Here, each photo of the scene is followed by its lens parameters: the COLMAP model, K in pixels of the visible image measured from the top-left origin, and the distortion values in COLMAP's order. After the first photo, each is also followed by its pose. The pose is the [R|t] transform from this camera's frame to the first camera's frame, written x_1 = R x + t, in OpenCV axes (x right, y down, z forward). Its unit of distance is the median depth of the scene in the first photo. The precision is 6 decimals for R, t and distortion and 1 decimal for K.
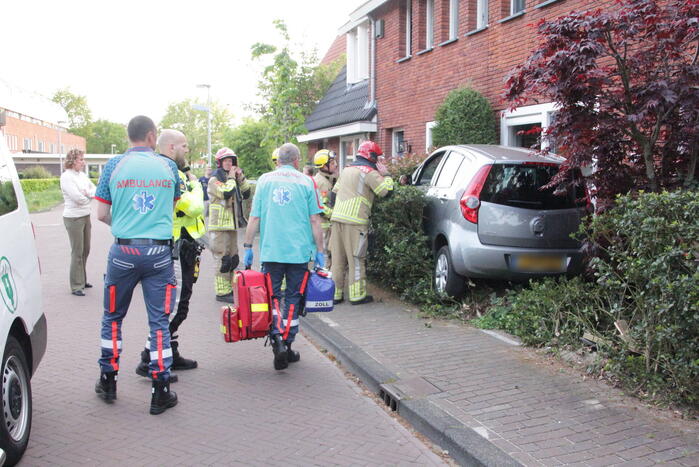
lens RADIAL K [[670.1, 0, 349.5], [0, 670.1, 233.5], [0, 0, 1]] dist [-0.084856, 0.020986]
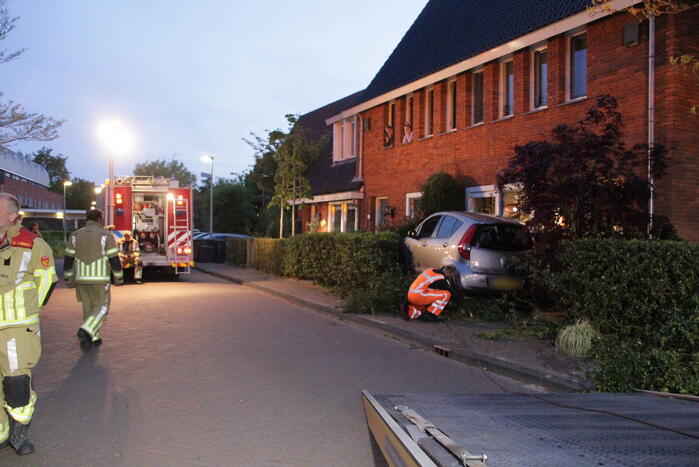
lens RADIAL K [[588.5, 0, 349.5], [0, 588.5, 233.5], [0, 0, 1]] dist [-0.154754, 0.121635]
pose [[0.995288, 0.011545, 0.096276, -0.132675], [-0.003376, 0.996410, -0.084593, 0.023377], [-0.096907, 0.083869, 0.991753, -0.219569]]
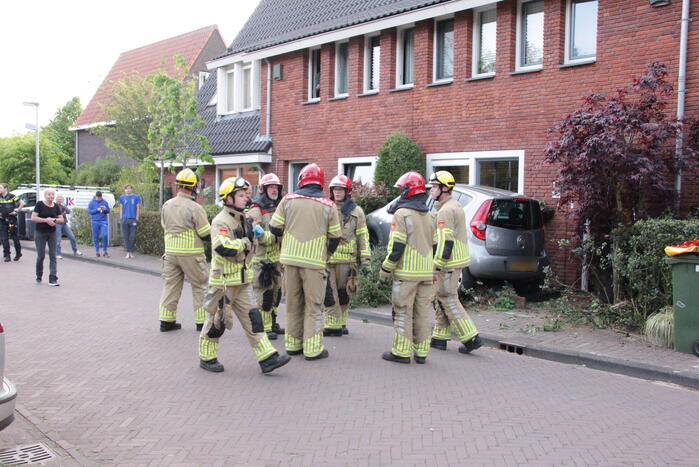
lens RADIAL K [[687.4, 0, 349.5], [0, 687.4, 233.5], [0, 0, 1]] dist [-0.068855, 0.035130]
pose [[0.930315, -0.005192, 0.366725, -0.344676], [0.017844, 0.999356, -0.031121, 0.006191], [-0.366327, 0.035496, 0.929809, -0.150031]]
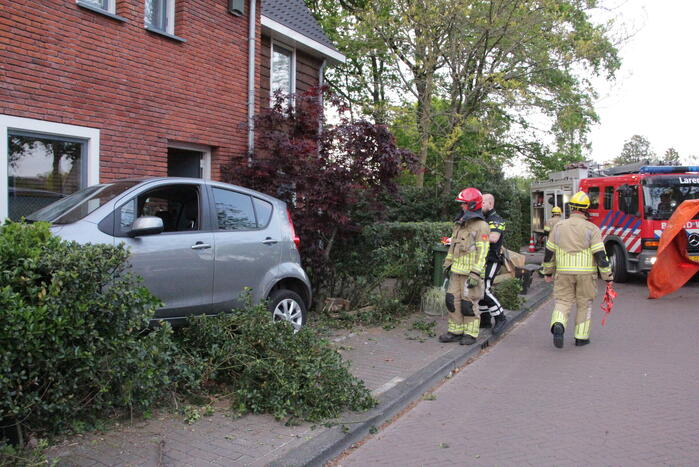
lens RADIAL K [[588.5, 0, 349.5], [0, 588.5, 233.5], [0, 0, 1]] dist [-0.154754, 0.121635]
pose [[-0.662994, -0.017951, 0.748410, -0.318426], [0.070015, 0.993844, 0.085863, -0.072344], [-0.745344, 0.109326, -0.657655, 0.868452]]
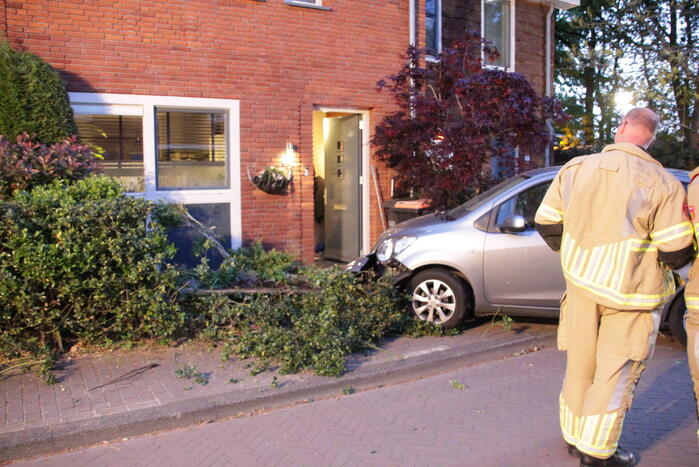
lens RADIAL K [[588.5, 0, 349.5], [0, 588.5, 233.5], [0, 0, 1]] dist [-0.154754, 0.121635]
pose [[-0.174869, -0.085196, 0.980899, -0.402843], [0.098829, 0.989699, 0.103579, -0.050410], [-0.979619, 0.115054, -0.164648, 0.677758]]
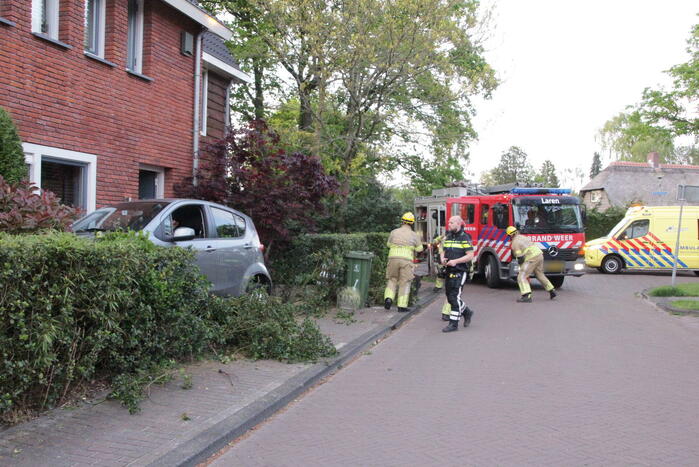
lens RADIAL K [[670.1, 0, 349.5], [0, 670.1, 233.5], [0, 0, 1]] dist [-0.084856, 0.020986]
pose [[-0.812235, -0.010999, 0.583226, -0.445006], [0.043101, 0.995958, 0.078808, -0.098374], [-0.581736, 0.089148, -0.808478, 1.141602]]
